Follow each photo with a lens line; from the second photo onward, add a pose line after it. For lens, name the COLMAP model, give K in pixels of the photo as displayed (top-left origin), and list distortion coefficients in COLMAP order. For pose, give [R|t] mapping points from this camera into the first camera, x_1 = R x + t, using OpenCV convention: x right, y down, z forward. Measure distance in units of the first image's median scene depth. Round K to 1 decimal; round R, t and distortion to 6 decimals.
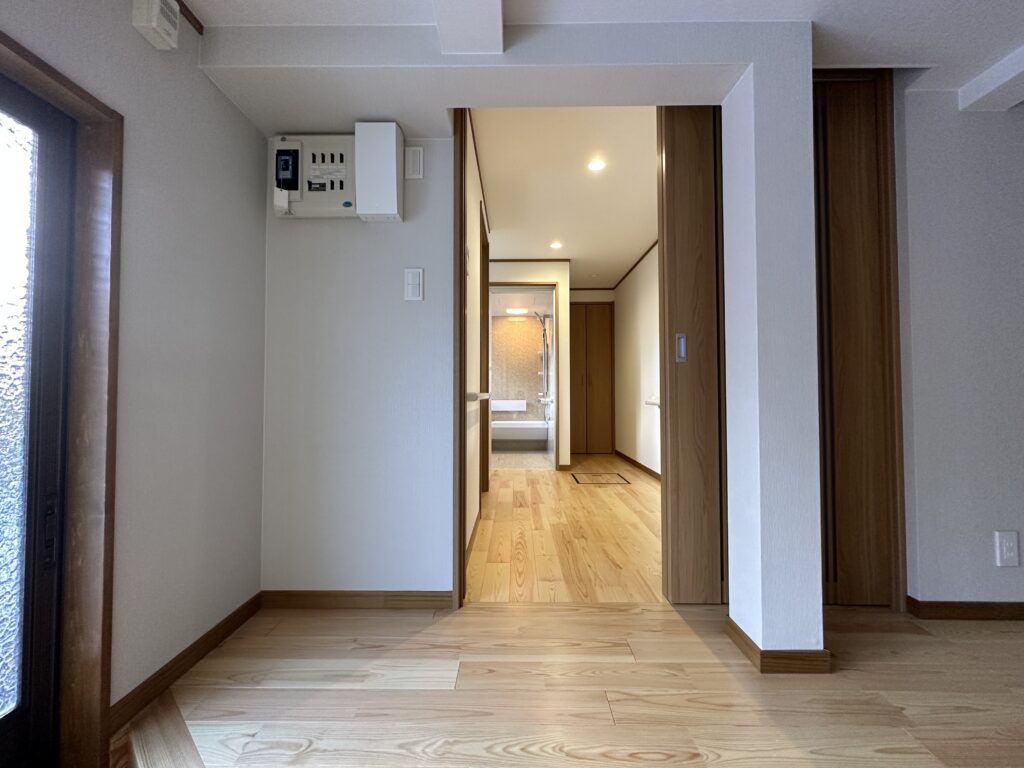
lens RADIAL K [[408.6, 0, 512.9], [0, 408.6, 380.7], [0, 0, 1]] dist [-0.000428, -0.000038]
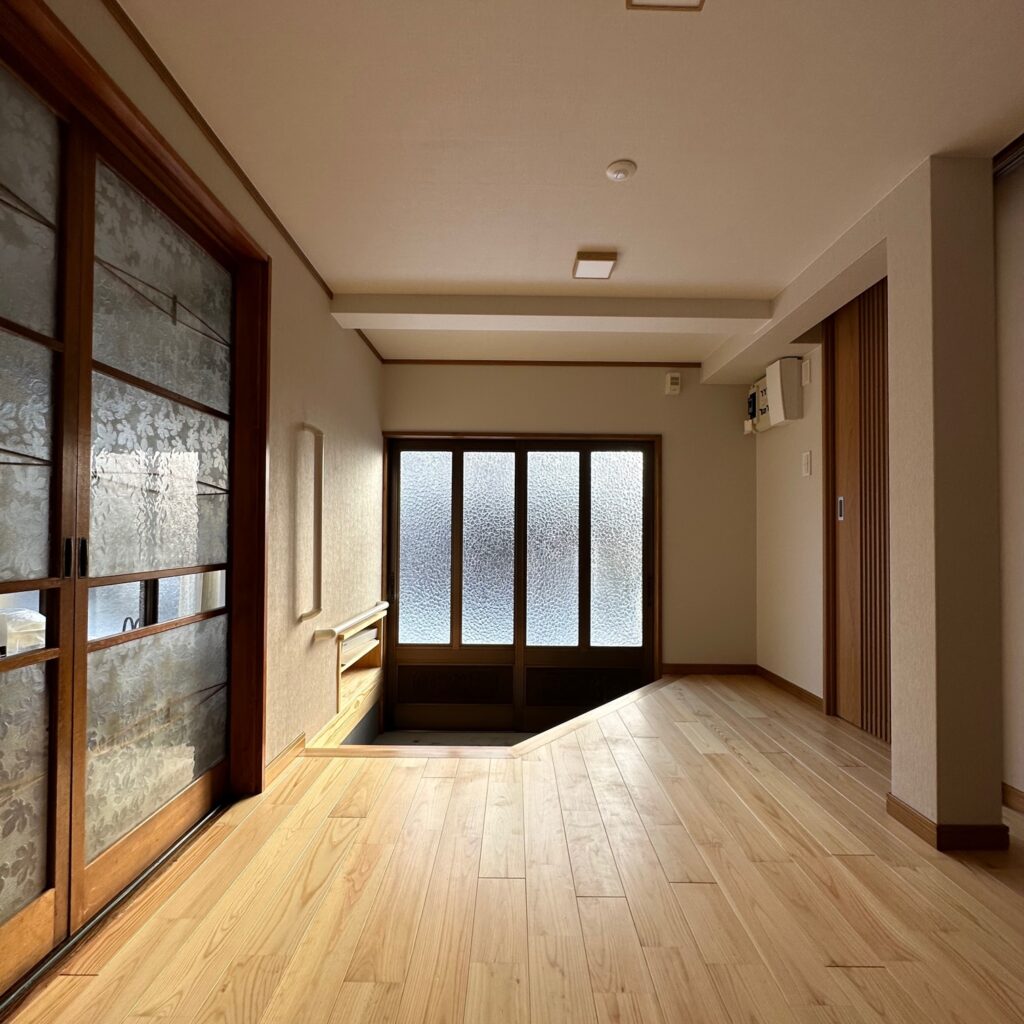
lens RADIAL K [[543.3, 0, 511.3], [0, 543.3, 520.7], [0, 0, 1]] dist [-0.001489, -0.000121]
pose [[0.008402, -0.024114, -0.999674, 1.620881], [0.019212, 0.999529, -0.023949, -0.027045], [0.999780, -0.019005, 0.008862, 0.013307]]
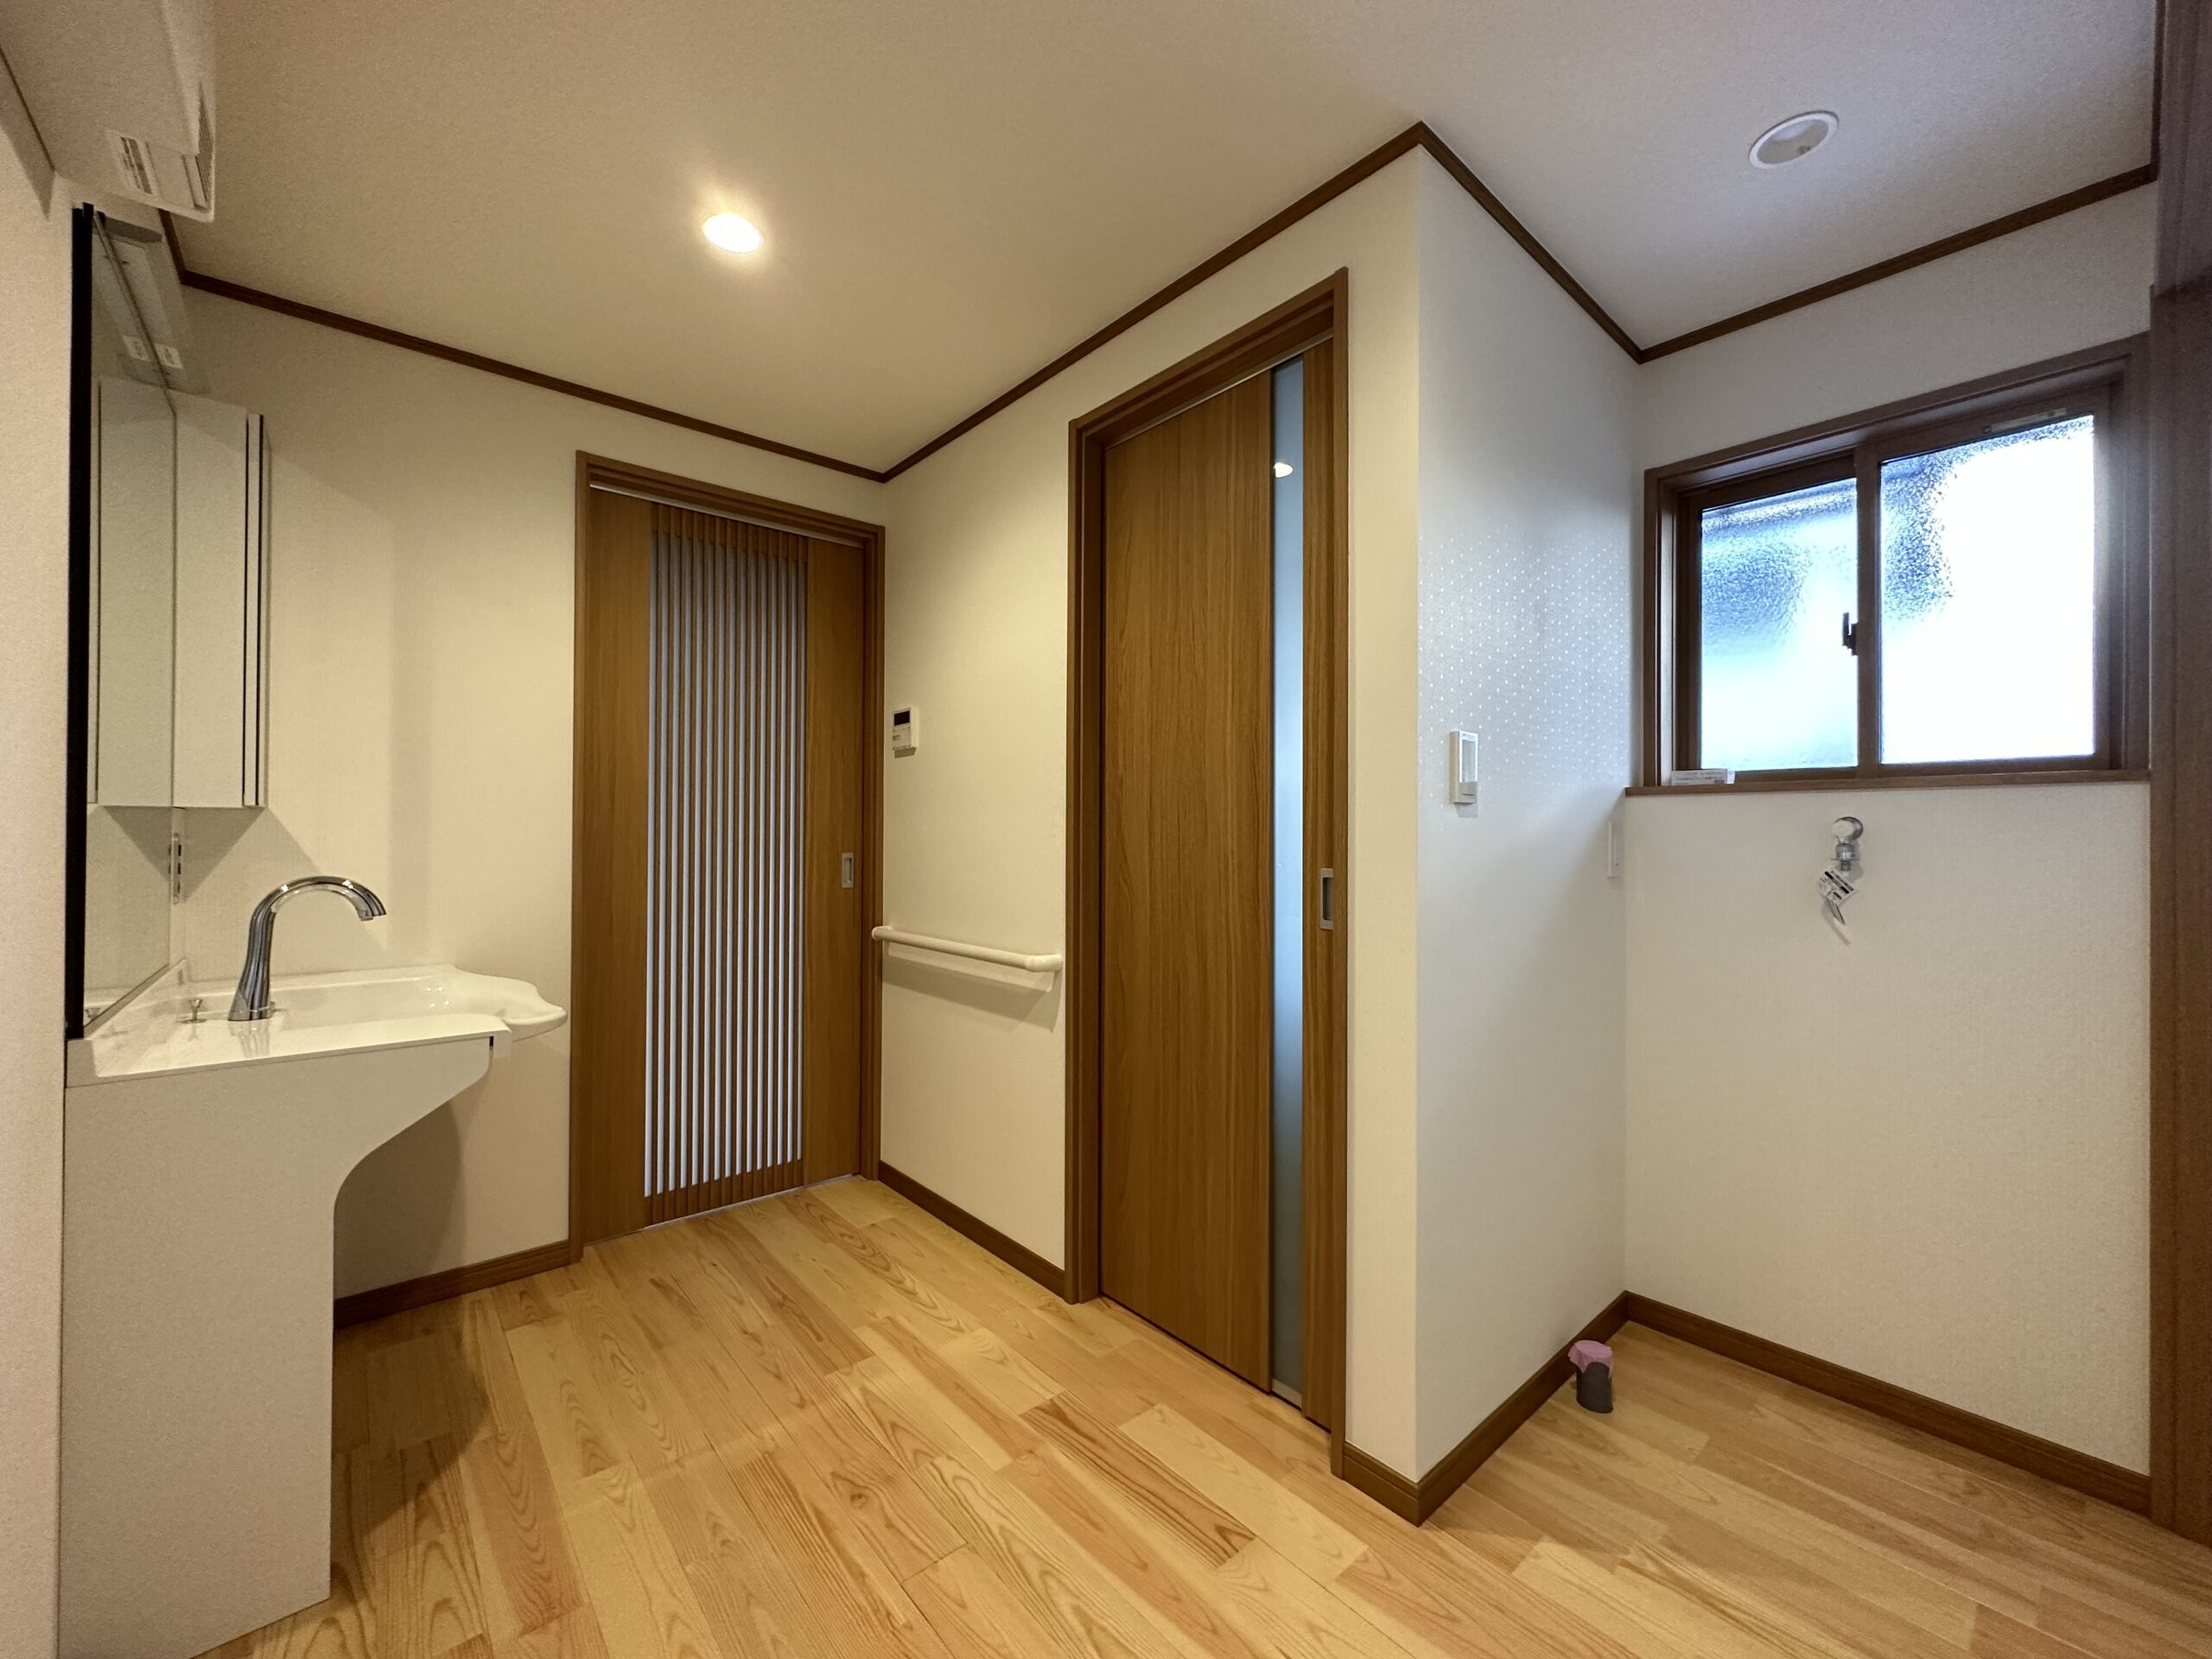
lens RADIAL K [[882.0, 0, 1106.0], [0, 882.0, 829.5], [0, 0, 1]] dist [0.000175, 0.000327]
pose [[-0.750822, -0.008507, -0.660450, 0.744487], [0.013918, 0.999491, -0.028697, -0.108936], [0.660358, -0.030739, -0.750321, 2.897047]]
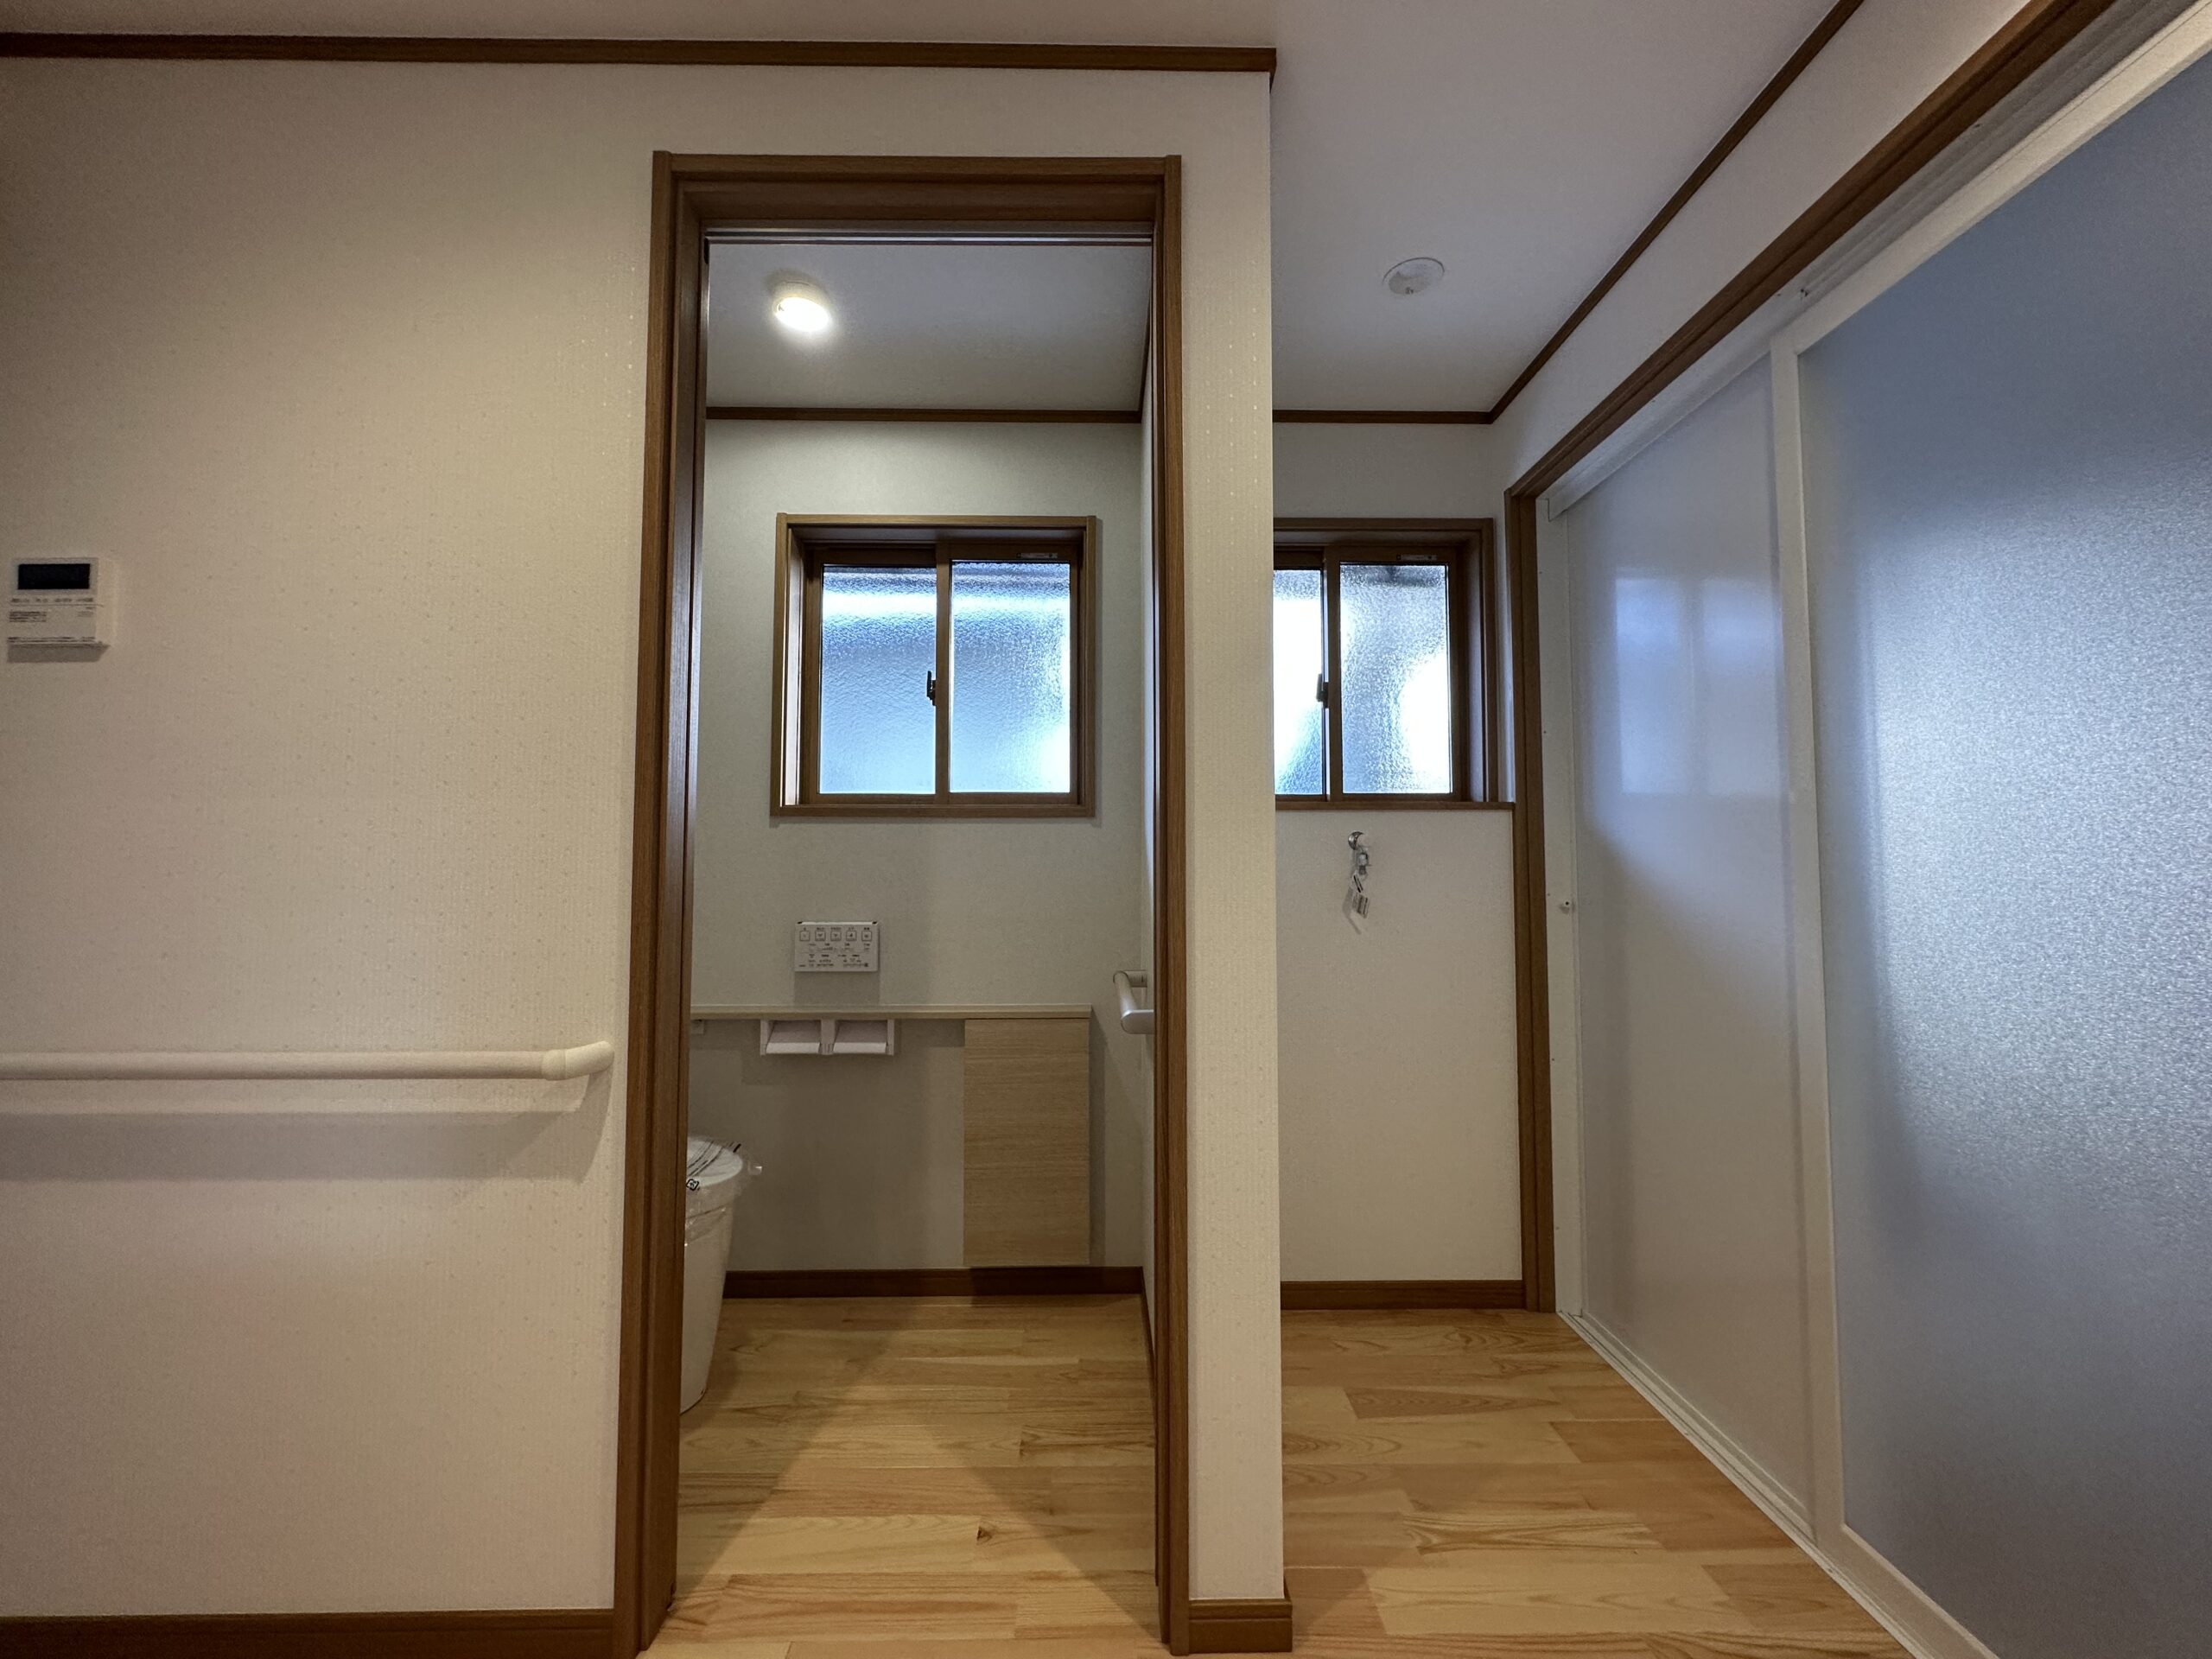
lens RADIAL K [[882.5, 0, 1103.3], [0, 882.5, 827.1], [0, 0, 1]] dist [-0.000336, 0.000067]
pose [[0.020057, -0.051979, -0.998447, 0.692249], [0.029881, 0.998233, -0.051368, -0.090655], [0.999352, -0.028805, 0.021574, 2.217467]]
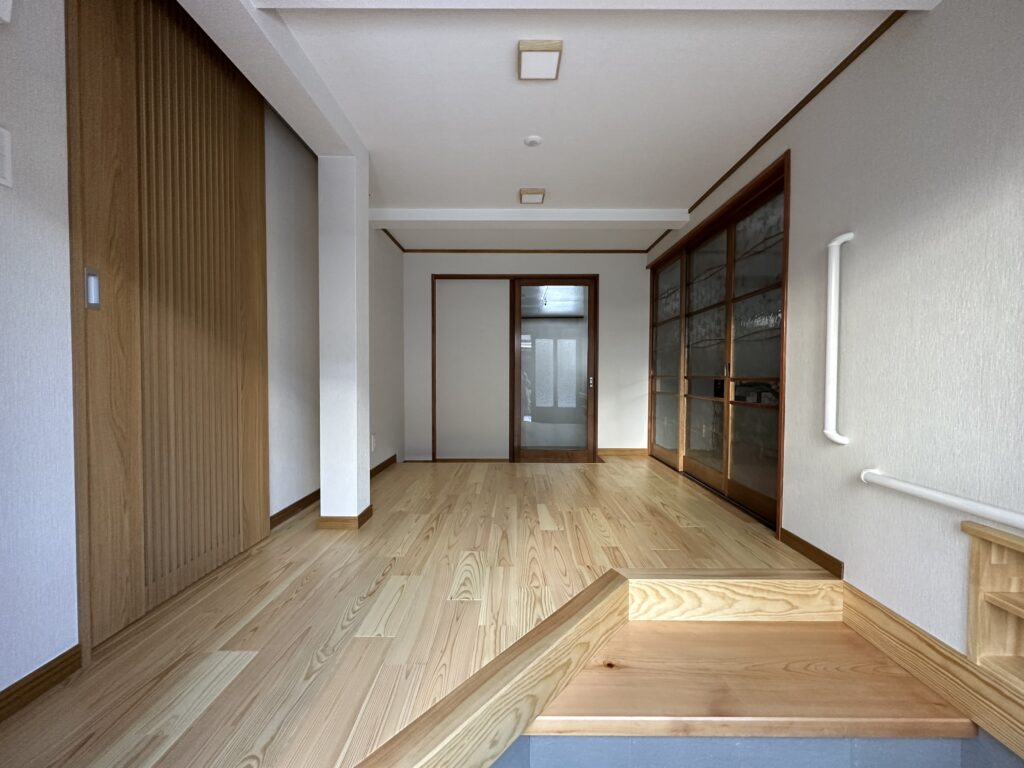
lens RADIAL K [[408.3, 0, 512.0], [0, 408.3, 384.0], [0, 0, 1]] dist [0.000175, 0.000327]
pose [[-0.001442, -0.019187, 0.999815, -0.852259], [-0.030676, 0.999346, 0.019134, 0.048897], [-0.999528, -0.030643, -0.002029, 0.305504]]
